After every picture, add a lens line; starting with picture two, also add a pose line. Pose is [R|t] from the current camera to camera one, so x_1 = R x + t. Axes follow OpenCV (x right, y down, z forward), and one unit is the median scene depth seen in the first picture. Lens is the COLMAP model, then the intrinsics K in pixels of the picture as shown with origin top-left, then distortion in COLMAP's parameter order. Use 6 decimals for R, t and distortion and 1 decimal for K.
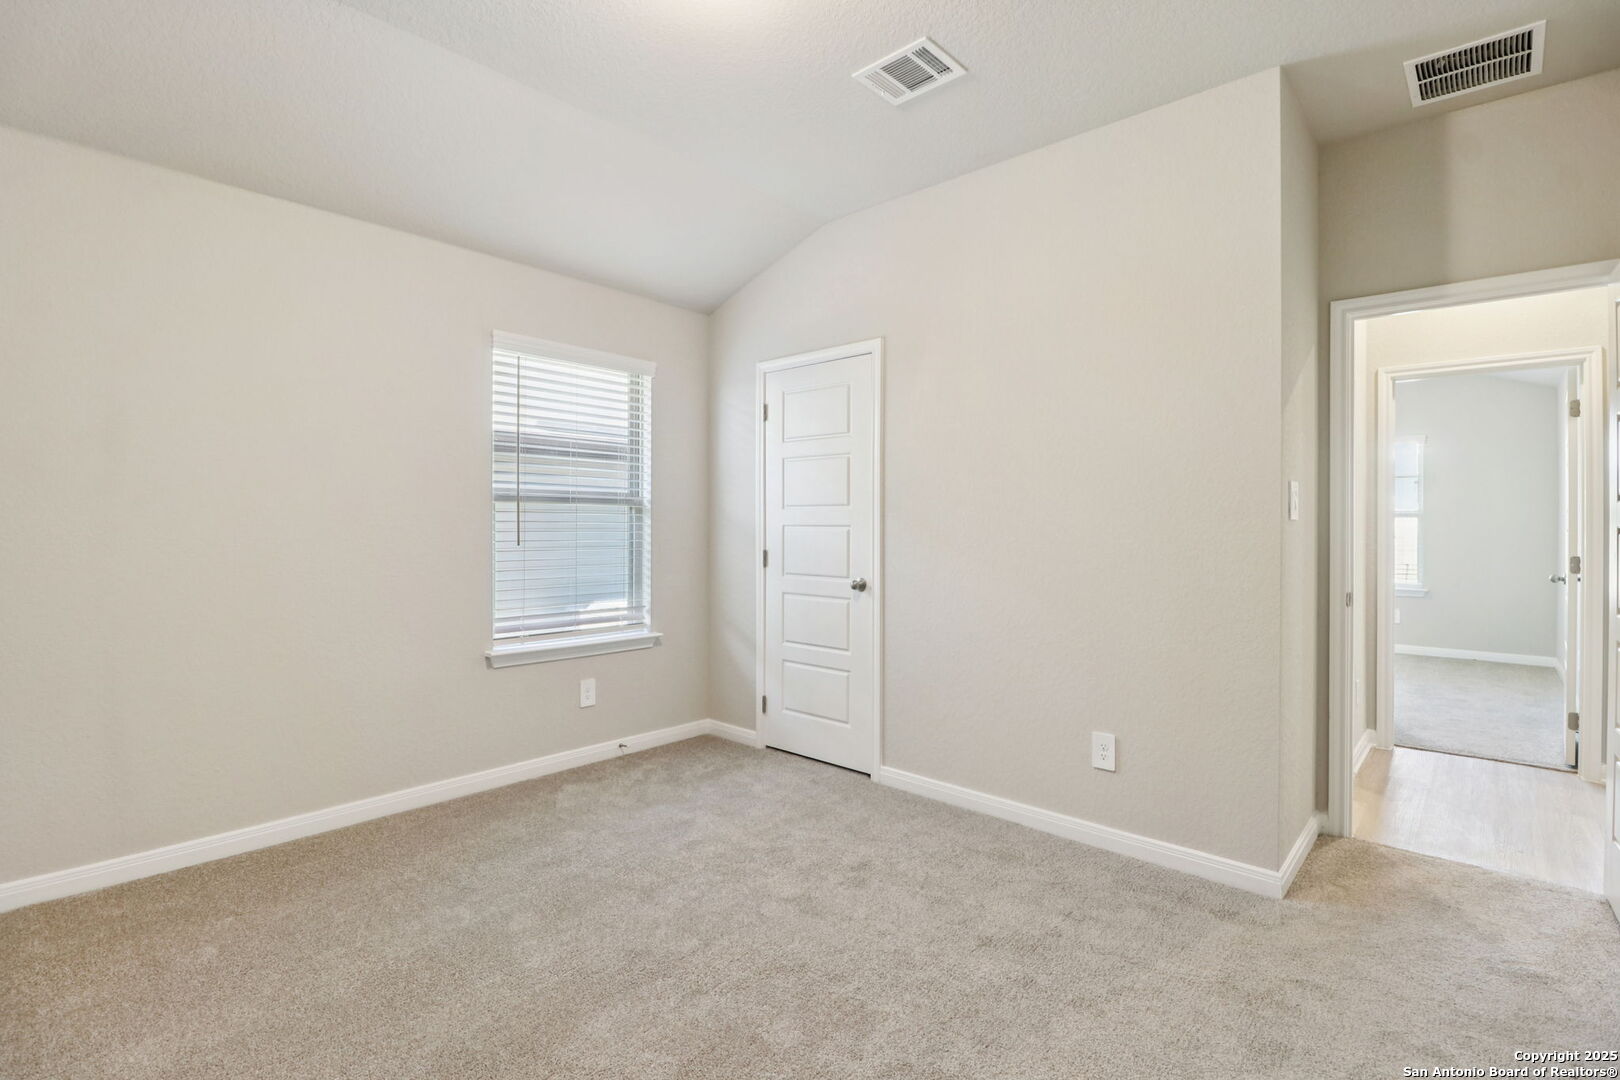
lens RADIAL K [[752.2, 0, 807.3], [0, 752.2, 528.1], [0, 0, 1]] dist [0.000790, -0.013321]
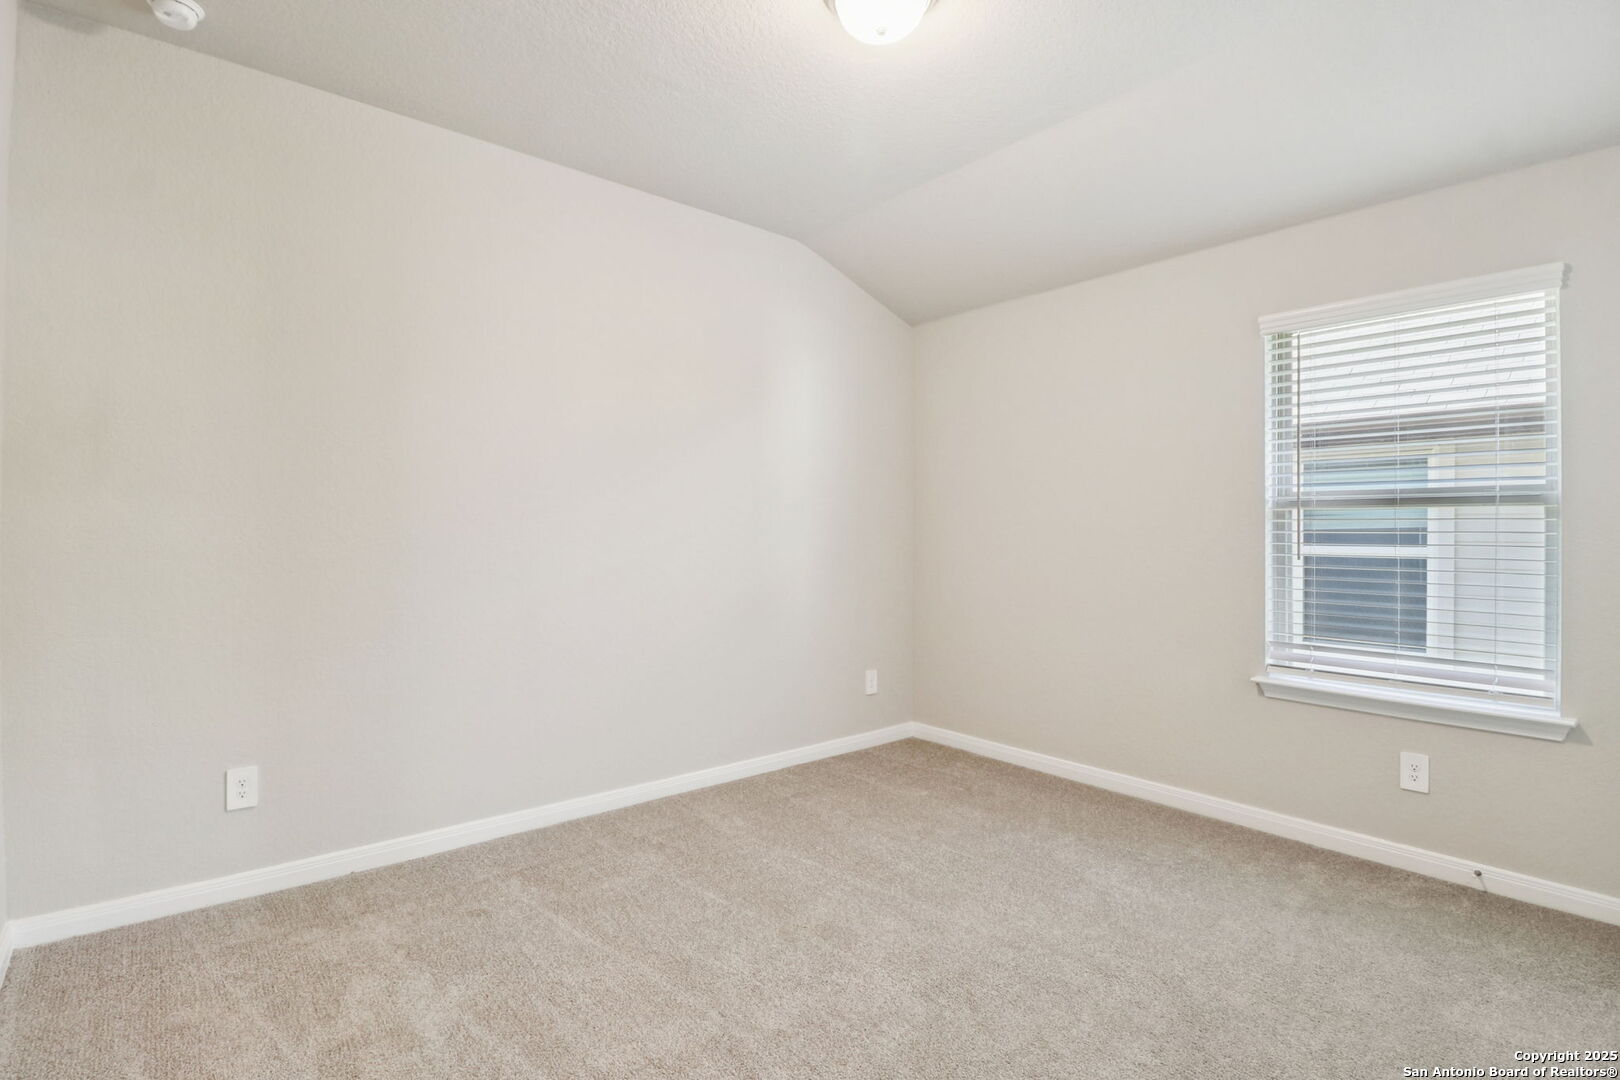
lens RADIAL K [[752.2, 0, 807.3], [0, 752.2, 528.1], [0, 0, 1]] dist [0.000790, -0.013321]
pose [[-0.108390, -0.006716, -0.994086, 0.511057], [-0.008479, 0.999947, -0.005831, -0.002408], [0.994072, 0.007796, -0.108441, 0.544014]]
